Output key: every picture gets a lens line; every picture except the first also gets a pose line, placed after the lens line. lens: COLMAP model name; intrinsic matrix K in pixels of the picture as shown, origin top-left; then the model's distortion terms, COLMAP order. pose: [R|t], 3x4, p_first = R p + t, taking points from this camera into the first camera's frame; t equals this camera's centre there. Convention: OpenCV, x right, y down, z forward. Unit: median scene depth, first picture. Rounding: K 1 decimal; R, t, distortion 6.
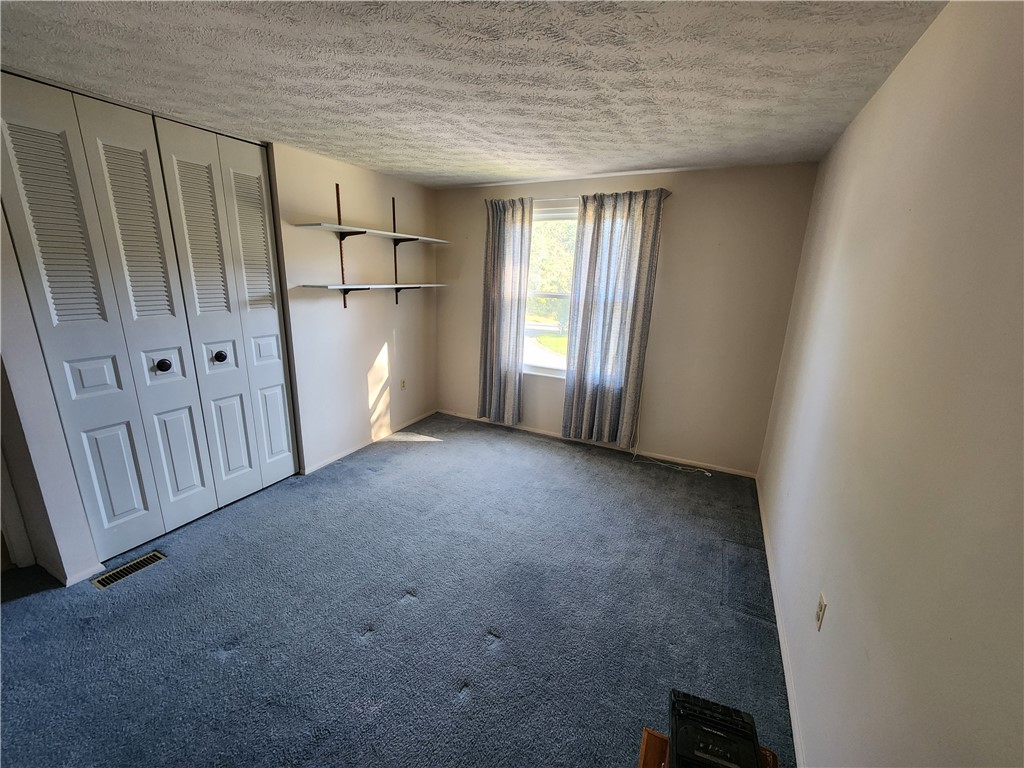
lens RADIAL K [[421.2, 0, 506.5], [0, 421.2, 381.0], [0, 0, 1]] dist [-0.000010, 0.000437]
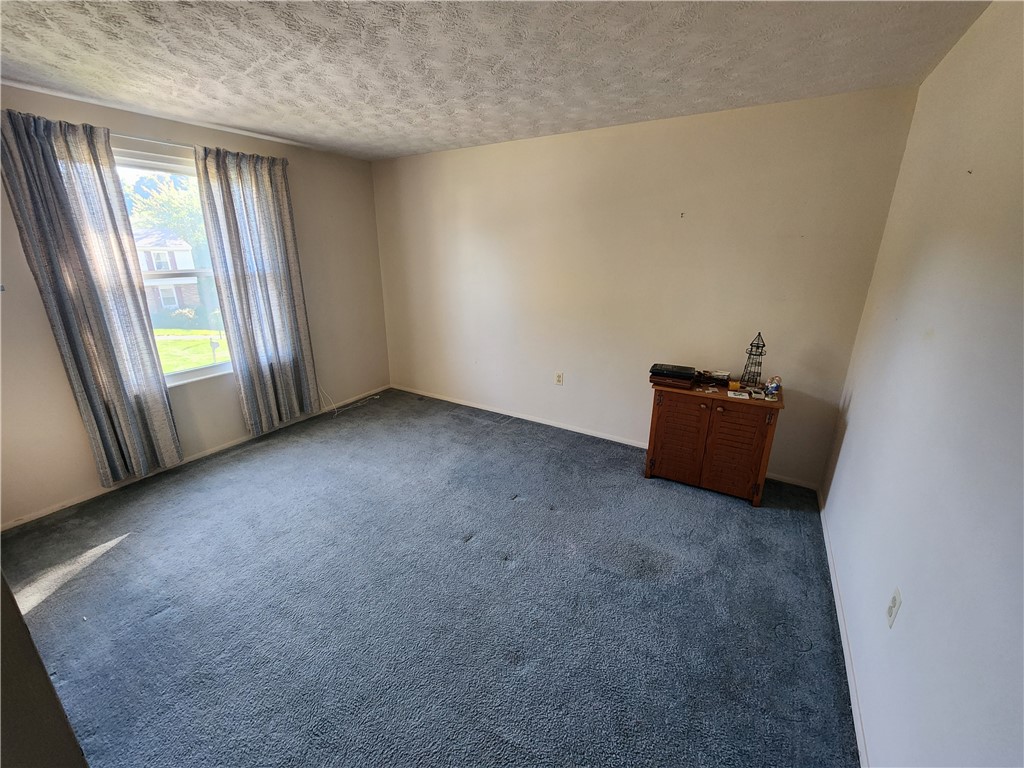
lens RADIAL K [[421.2, 0, 506.5], [0, 421.2, 381.0], [0, 0, 1]] dist [-0.000010, 0.000437]
pose [[0.065198, -0.328105, 0.942389, -0.672413], [0.254489, 0.918636, 0.302229, -0.111643], [-0.964875, 0.220122, 0.143392, 0.389662]]
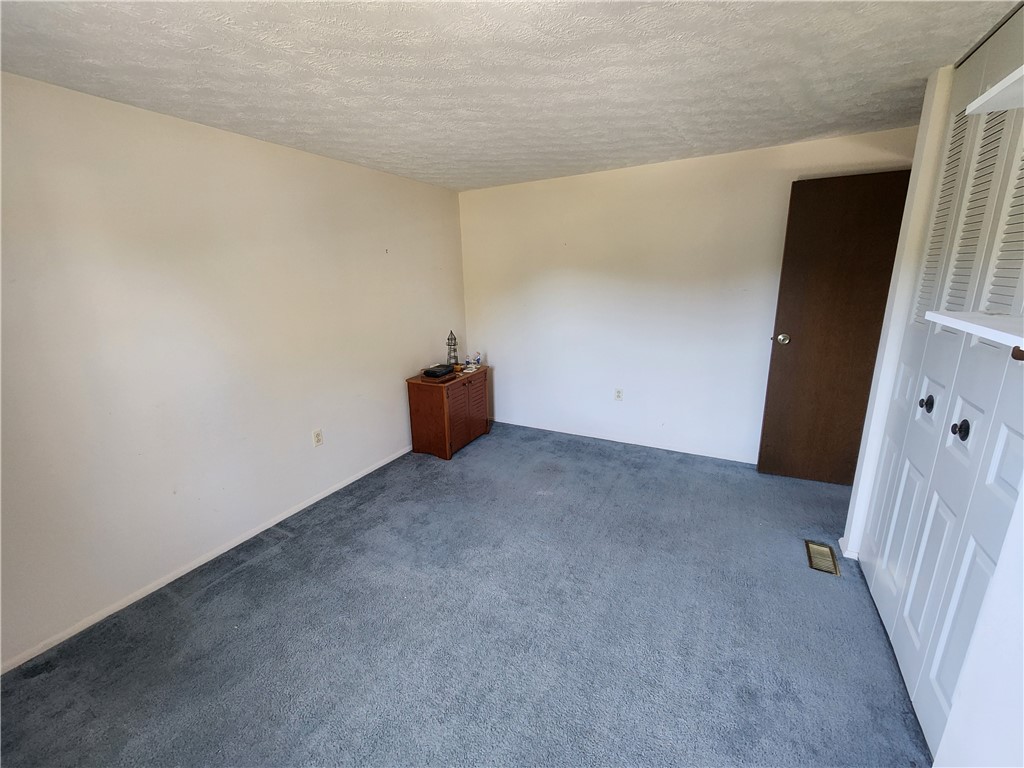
lens RADIAL K [[421.2, 0, 506.5], [0, 421.2, 381.0], [0, 0, 1]] dist [-0.000010, 0.000437]
pose [[-0.999656, -0.001958, 0.026150, -0.094429], [0.011259, 0.868564, 0.495449, -0.286534], [-0.023683, 0.495573, -0.868243, 1.078332]]
